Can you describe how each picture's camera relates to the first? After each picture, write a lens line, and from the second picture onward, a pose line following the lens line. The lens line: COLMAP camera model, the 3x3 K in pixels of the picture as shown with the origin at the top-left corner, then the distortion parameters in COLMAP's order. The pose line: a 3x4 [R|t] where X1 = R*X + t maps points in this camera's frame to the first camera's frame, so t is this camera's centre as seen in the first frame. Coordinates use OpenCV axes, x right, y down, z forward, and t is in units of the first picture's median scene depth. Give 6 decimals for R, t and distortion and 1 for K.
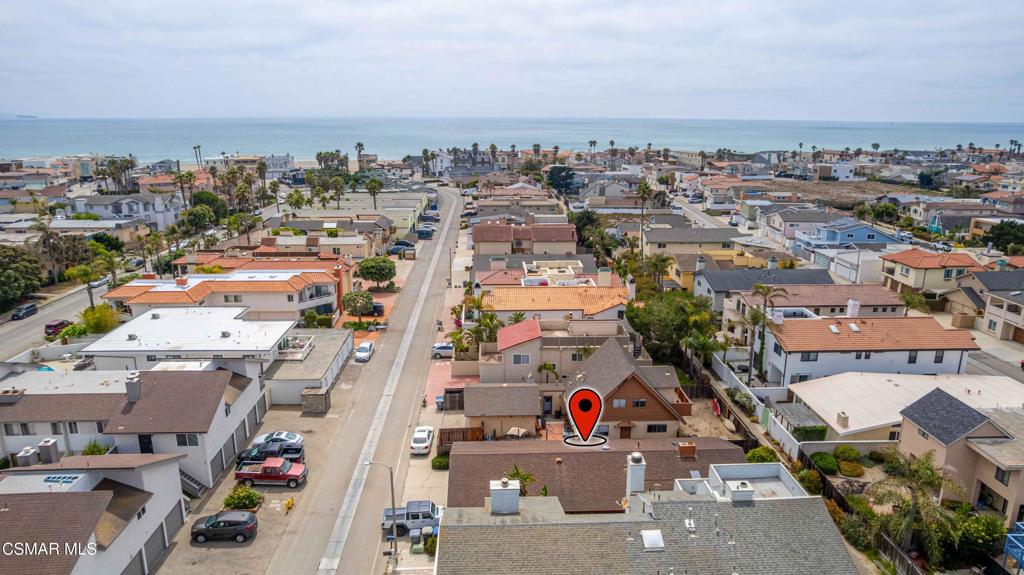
lens RADIAL K [[644.7, 0, 512.0], [0, 644.7, 287.5], [0, 0, 1]] dist [-0.066785, 0.052714]
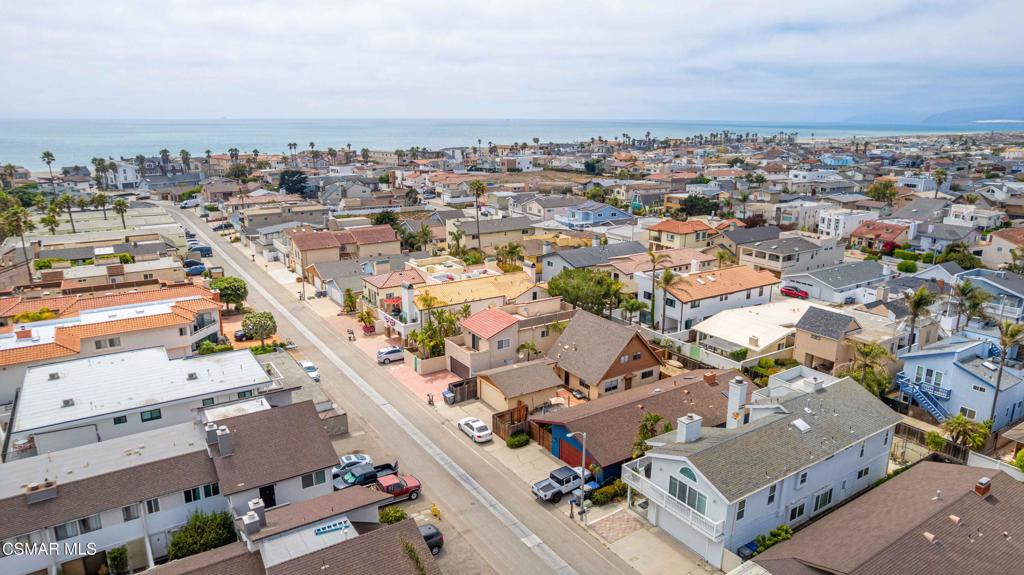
lens RADIAL K [[644.7, 0, 512.0], [0, 644.7, 287.5], [0, 0, 1]] dist [-0.066785, 0.052714]
pose [[0.861603, -0.129832, 0.490698, -0.230409], [0.129557, 0.990964, 0.034710, -0.008956], [-0.490771, 0.033667, 0.870638, 0.018160]]
